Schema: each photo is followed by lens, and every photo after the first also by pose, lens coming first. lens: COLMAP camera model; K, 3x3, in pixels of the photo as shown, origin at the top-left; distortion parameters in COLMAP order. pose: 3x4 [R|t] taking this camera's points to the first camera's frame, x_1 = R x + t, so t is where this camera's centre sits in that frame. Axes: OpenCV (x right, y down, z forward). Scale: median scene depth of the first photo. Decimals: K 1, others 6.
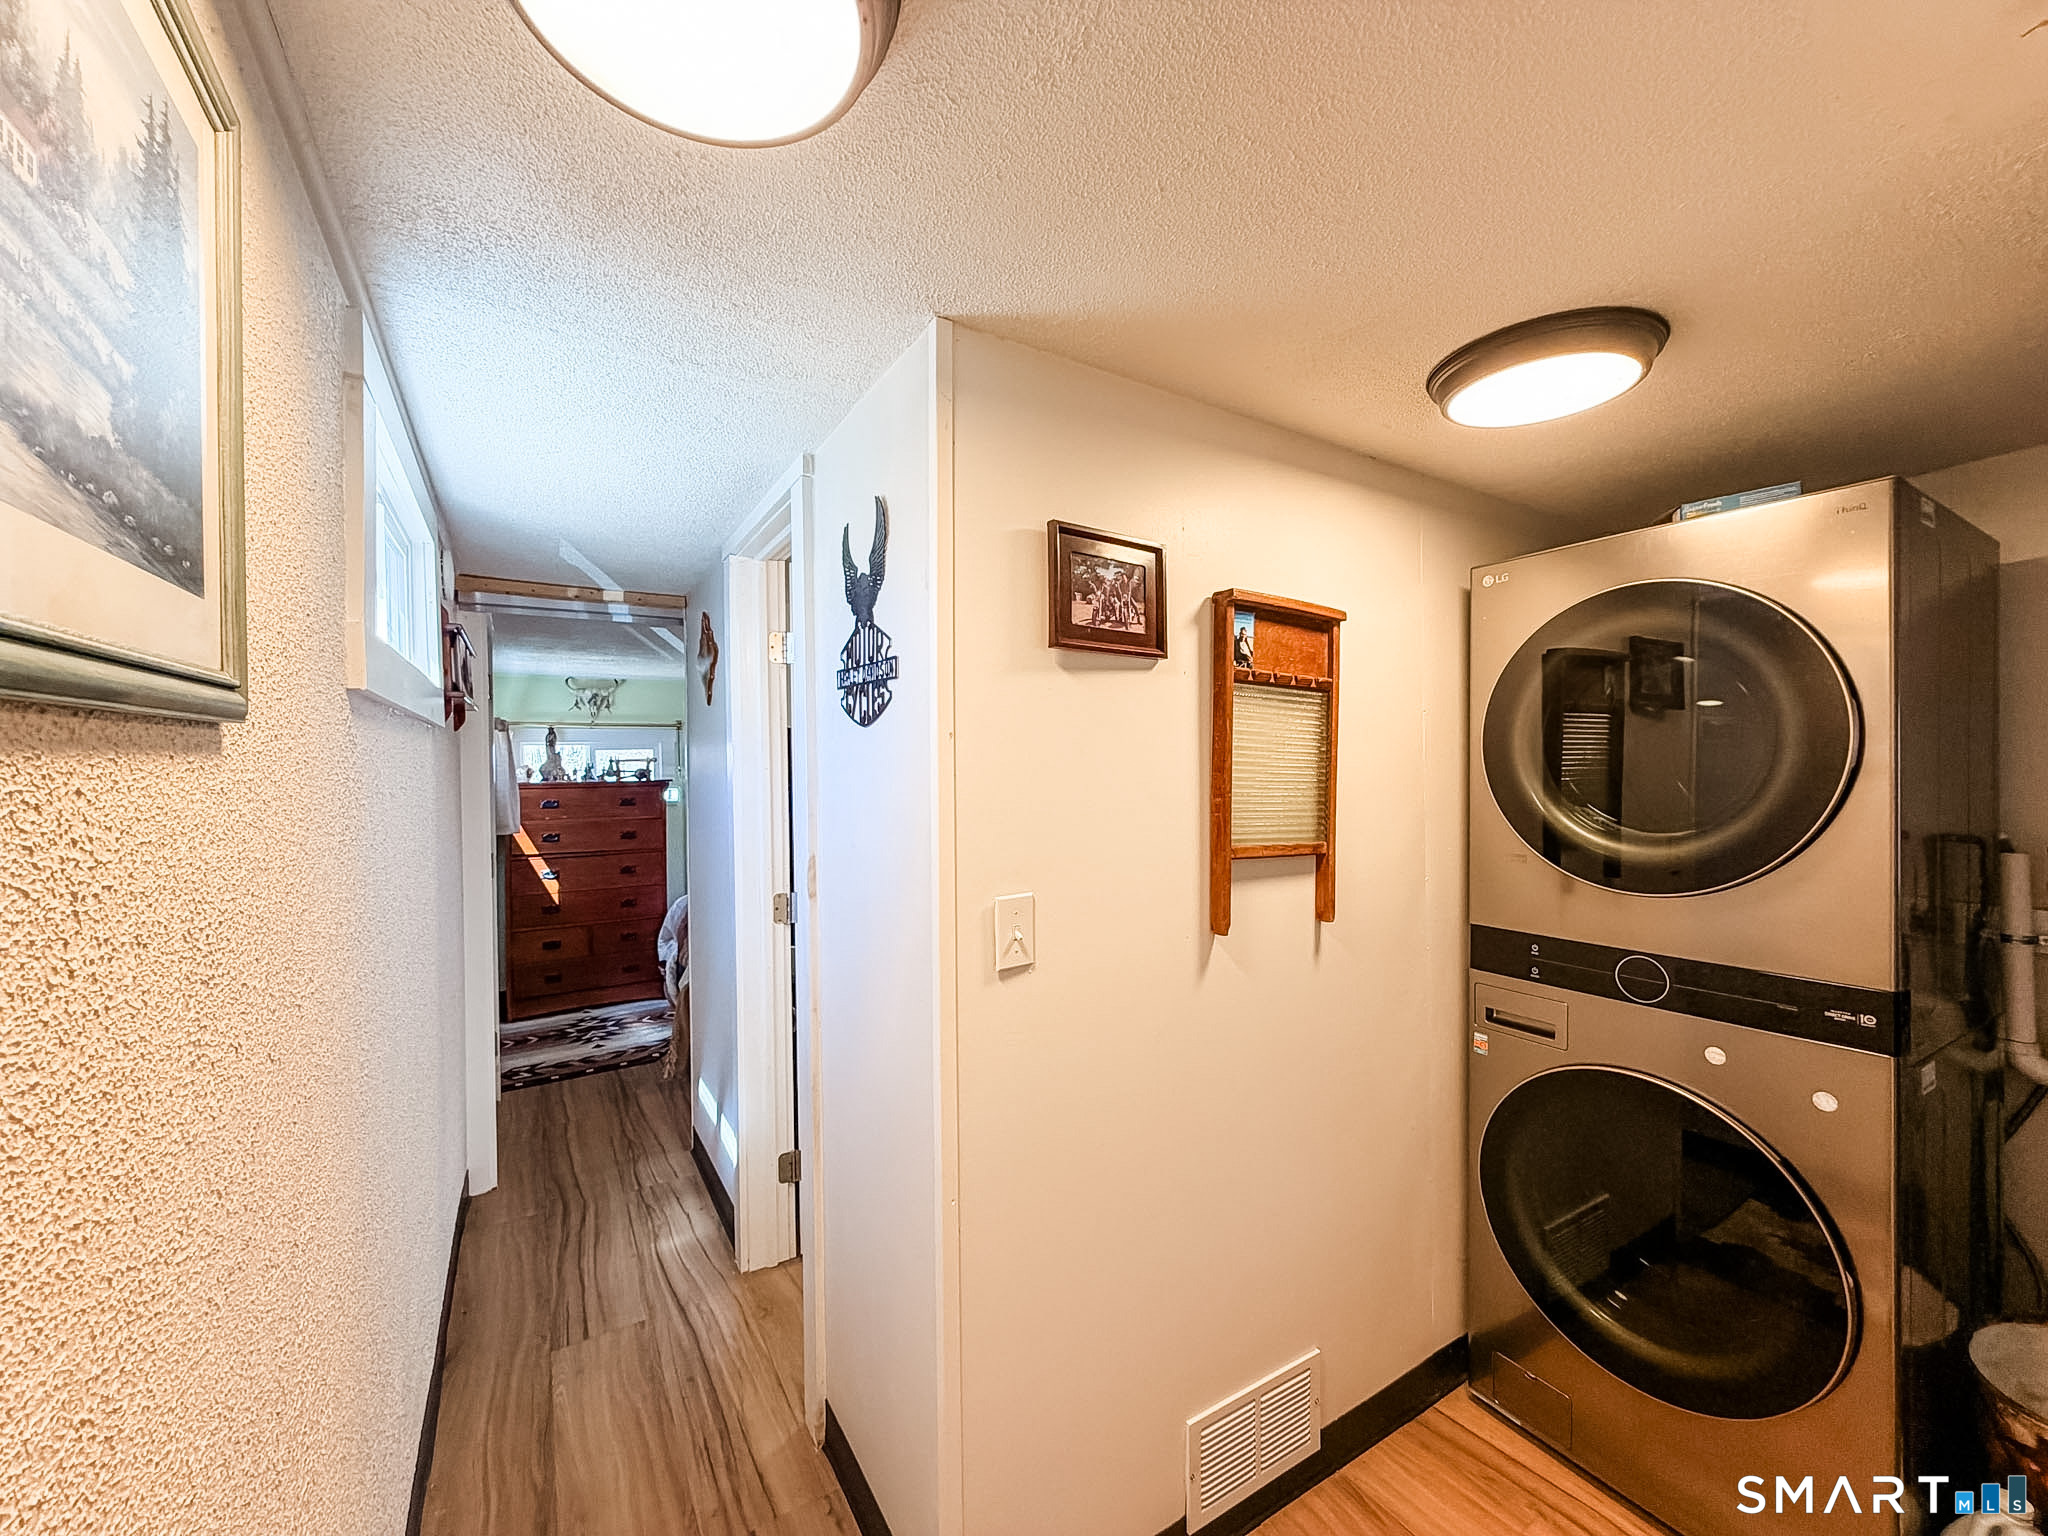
lens RADIAL K [[808.8, 0, 1021.6], [0, 808.8, 772.9], [0, 0, 1]] dist [0.002220, 0.000095]
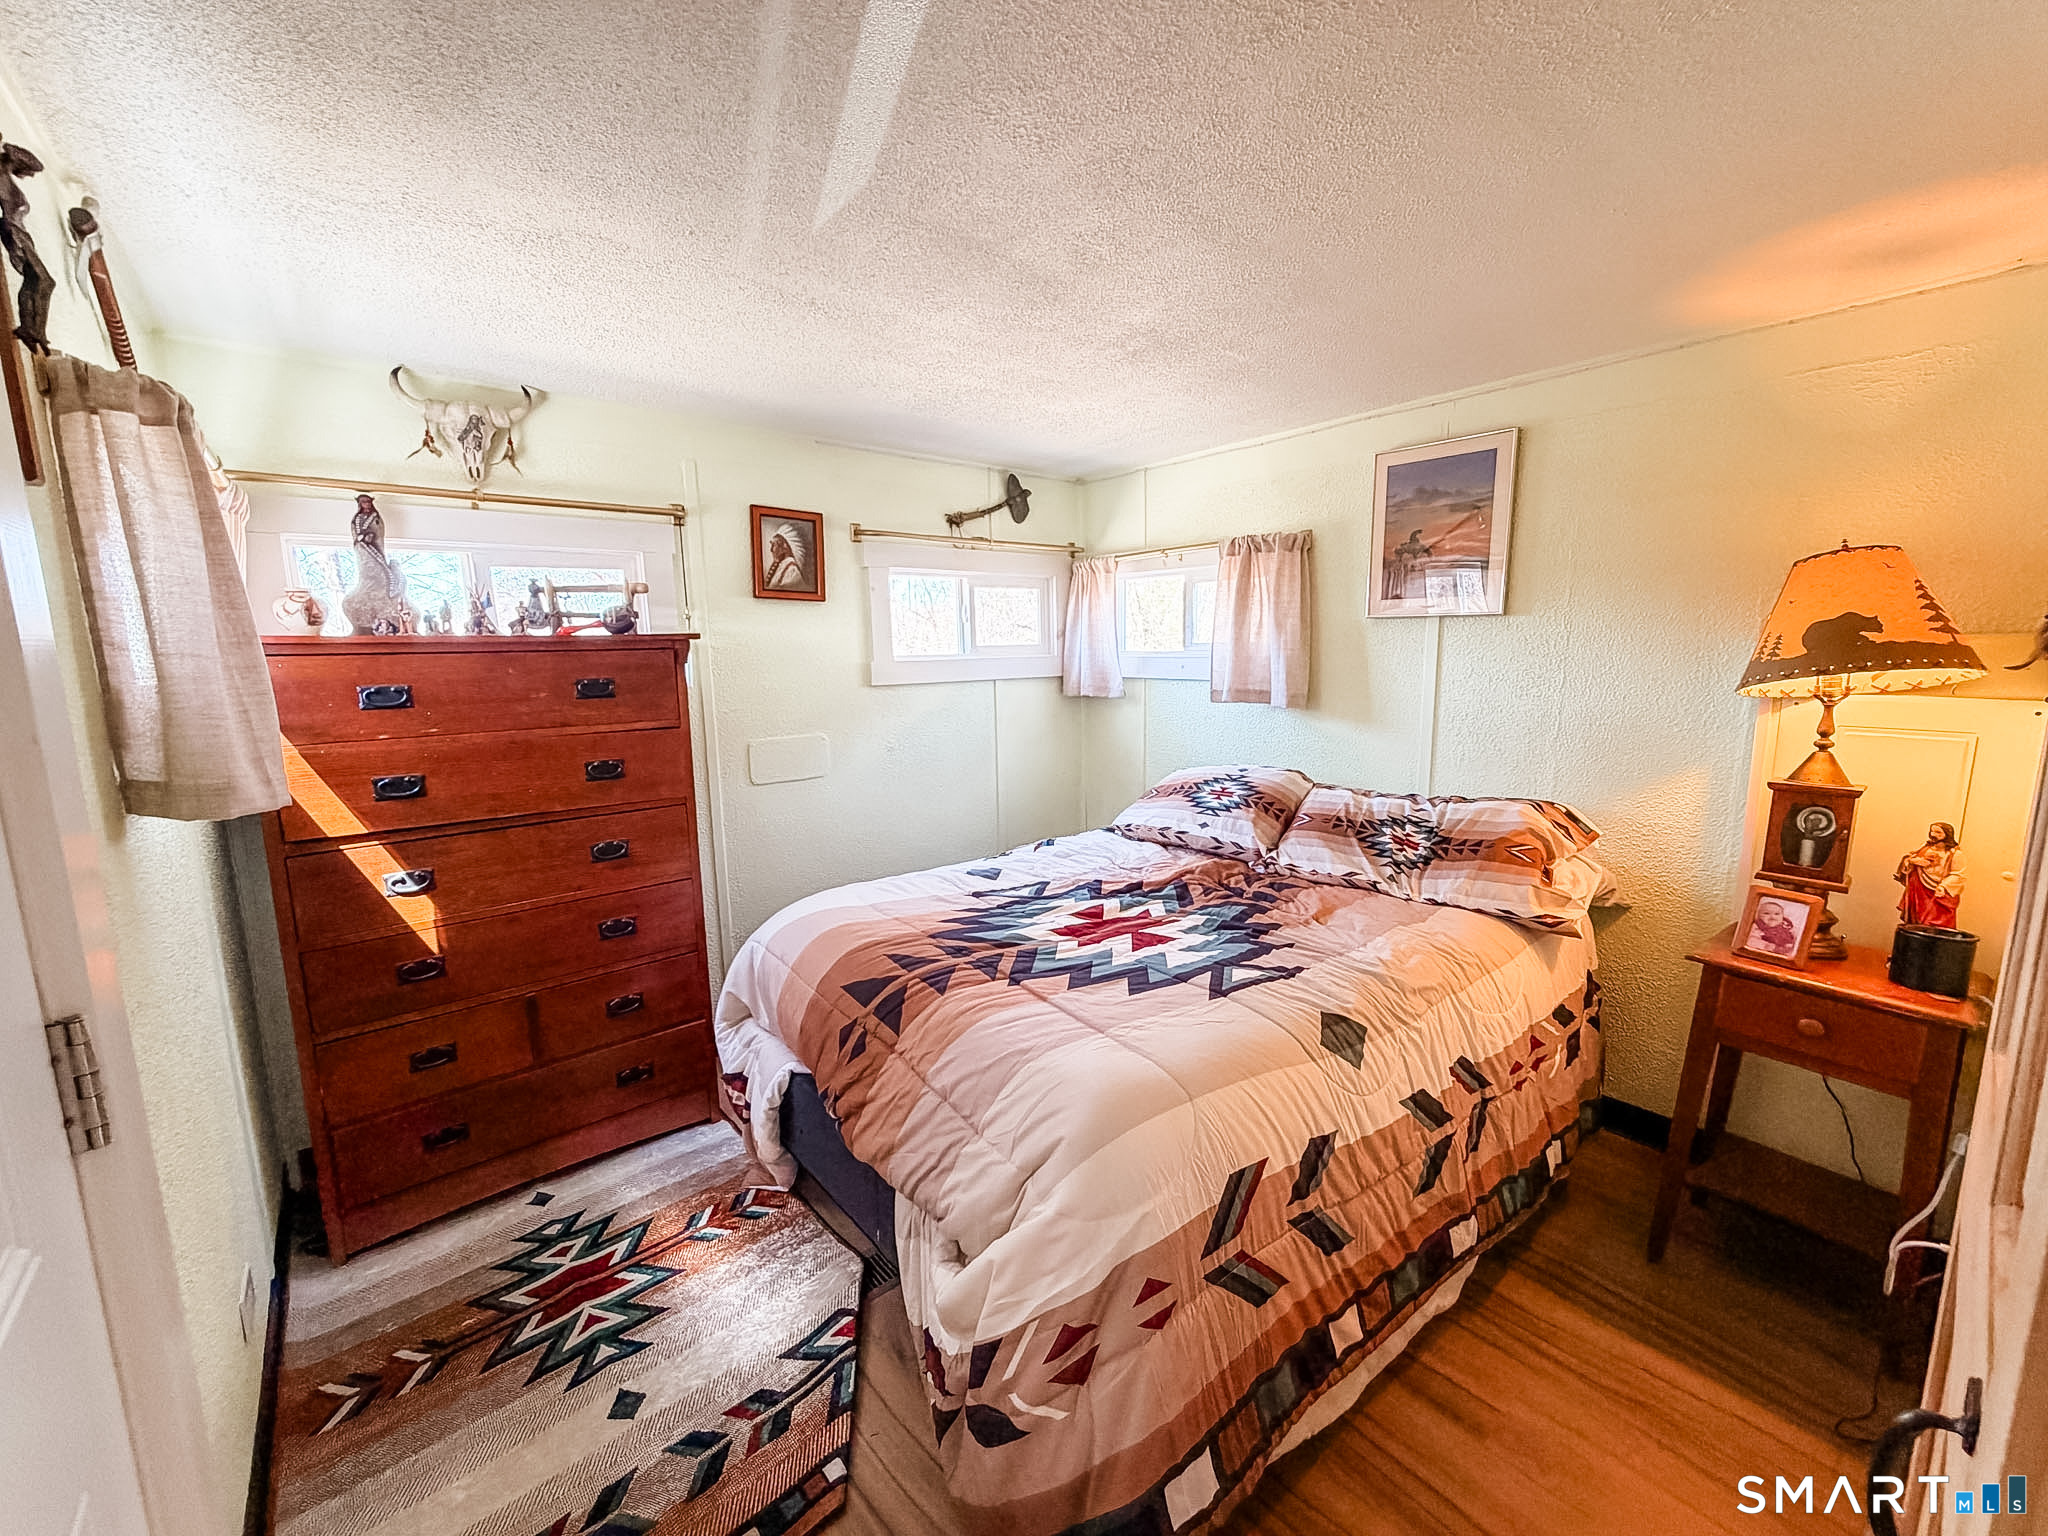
lens RADIAL K [[808.8, 0, 1032.0], [0, 808.8, 767.2], [0, 0, 1]] dist [0.002220, 0.000095]
pose [[0.988880, -0.014900, 0.147968, -0.340252], [-0.009031, 0.987115, 0.159756, 0.007921], [-0.148441, -0.159316, 0.976004, 0.580030]]
